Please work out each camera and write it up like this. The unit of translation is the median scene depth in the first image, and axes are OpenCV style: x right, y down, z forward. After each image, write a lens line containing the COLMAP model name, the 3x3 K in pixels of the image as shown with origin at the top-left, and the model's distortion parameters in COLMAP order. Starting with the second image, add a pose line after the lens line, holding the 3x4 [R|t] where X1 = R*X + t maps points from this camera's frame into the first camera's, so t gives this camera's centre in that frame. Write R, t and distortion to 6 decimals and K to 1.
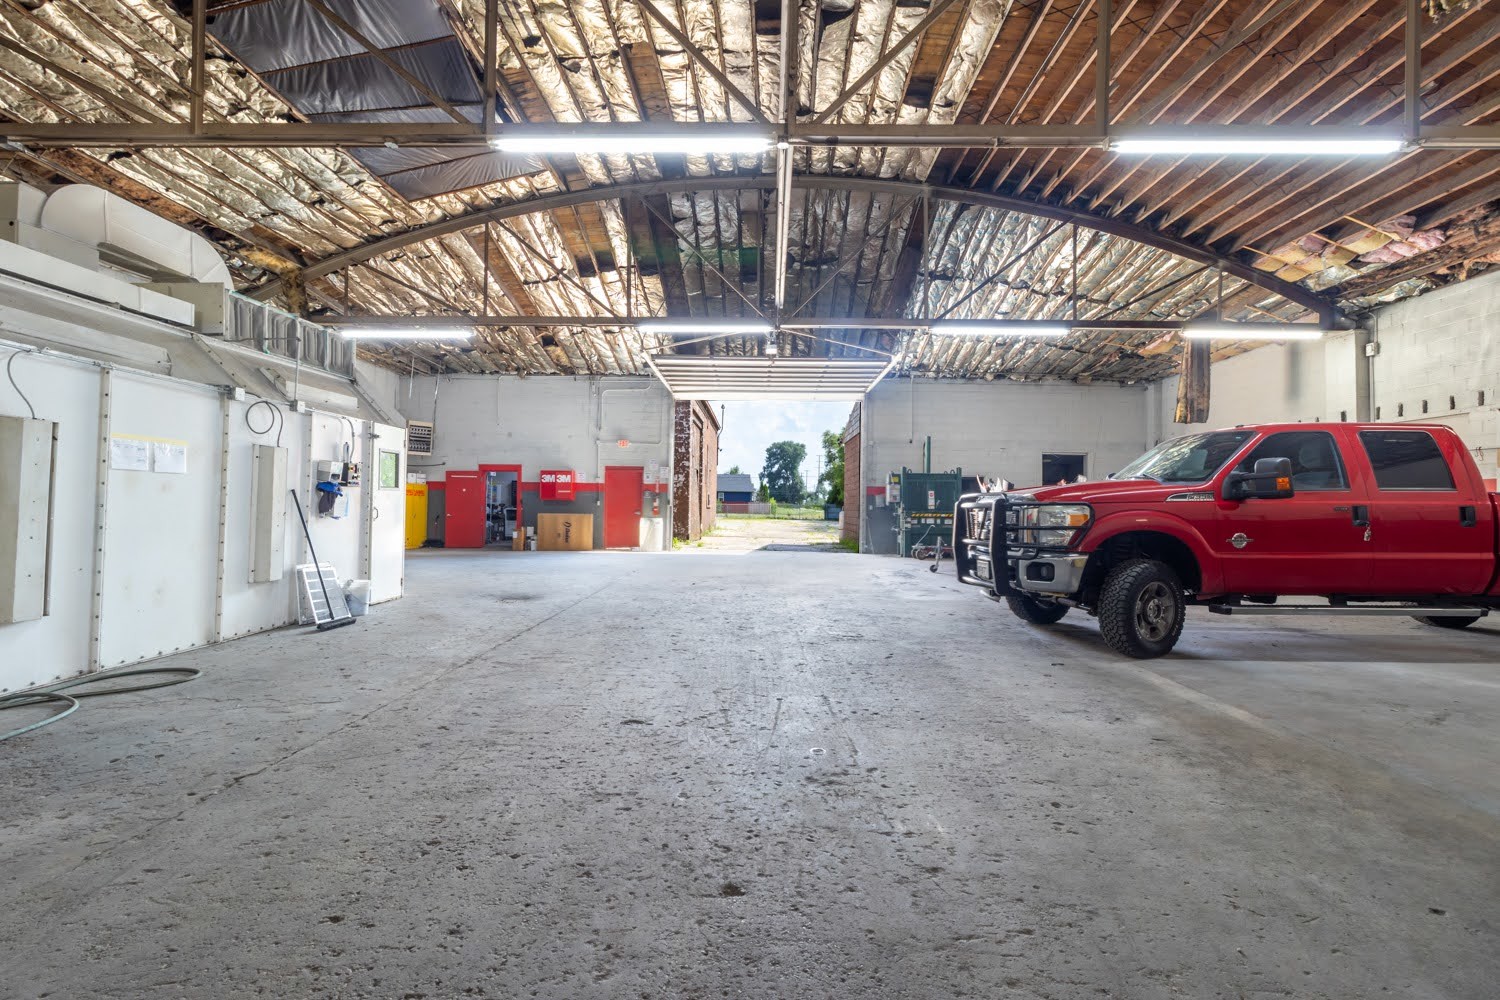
lens RADIAL K [[688.2, 0, 750.6], [0, 688.2, 501.8], [0, 0, 1]] dist [-0.002283, 0.000110]
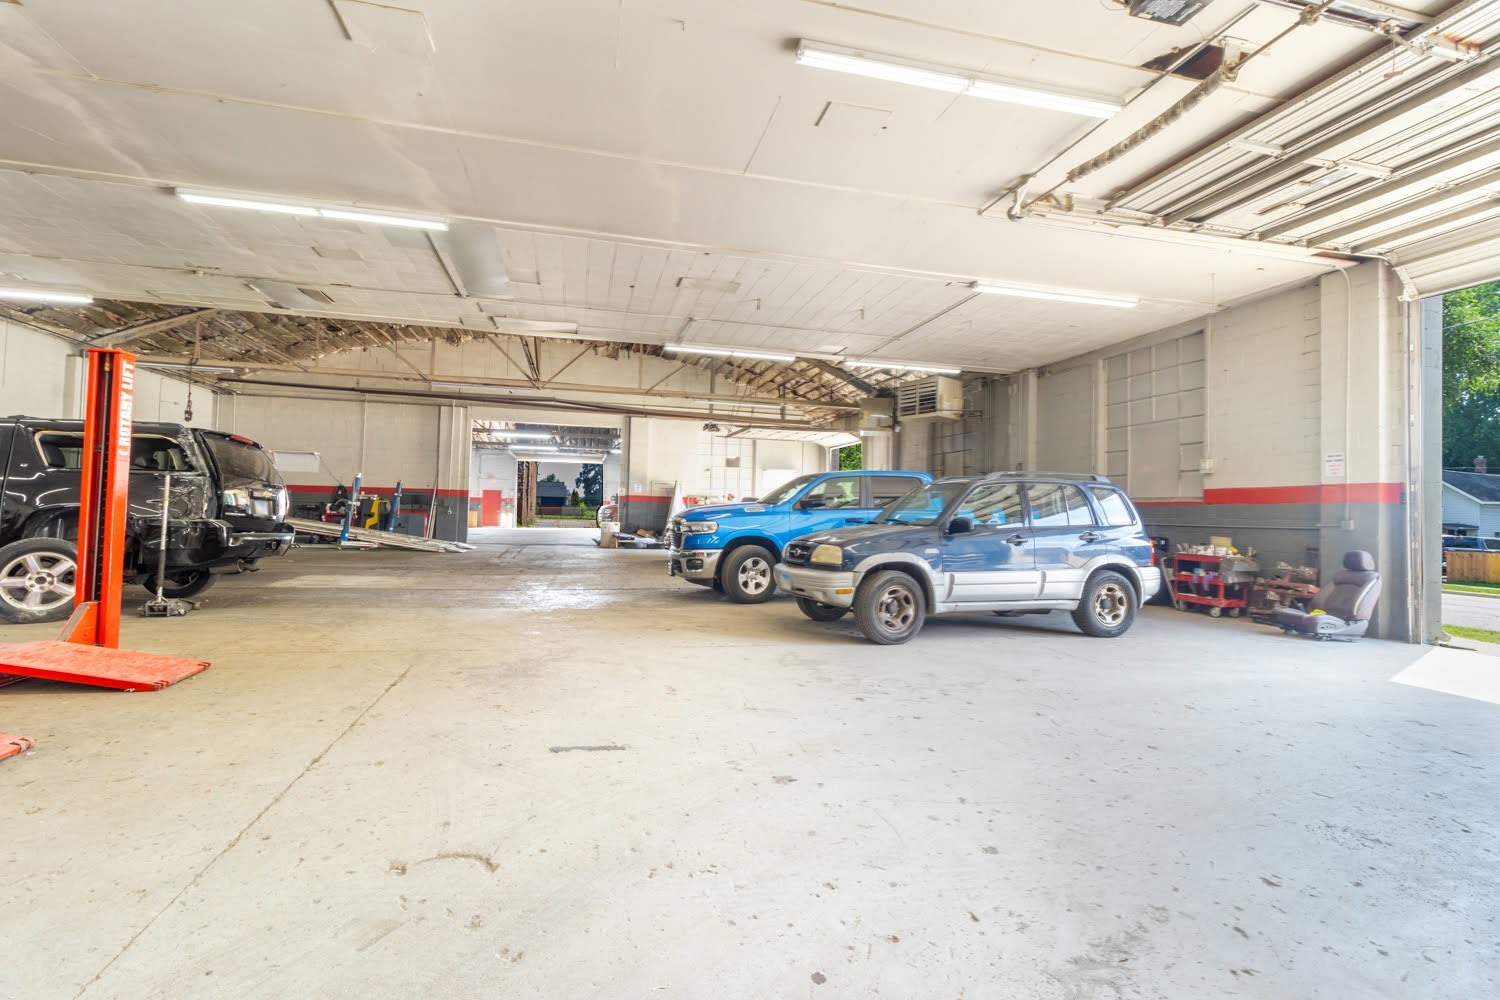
lens RADIAL K [[688.2, 0, 748.3], [0, 688.2, 500.9], [0, 0, 1]] dist [-0.002283, 0.000110]
pose [[0.967682, 0.030496, 0.250321, 0.043979], [-0.028354, 0.999524, -0.012159, -0.008606], [-0.250573, 0.004668, 0.968086, -0.959218]]
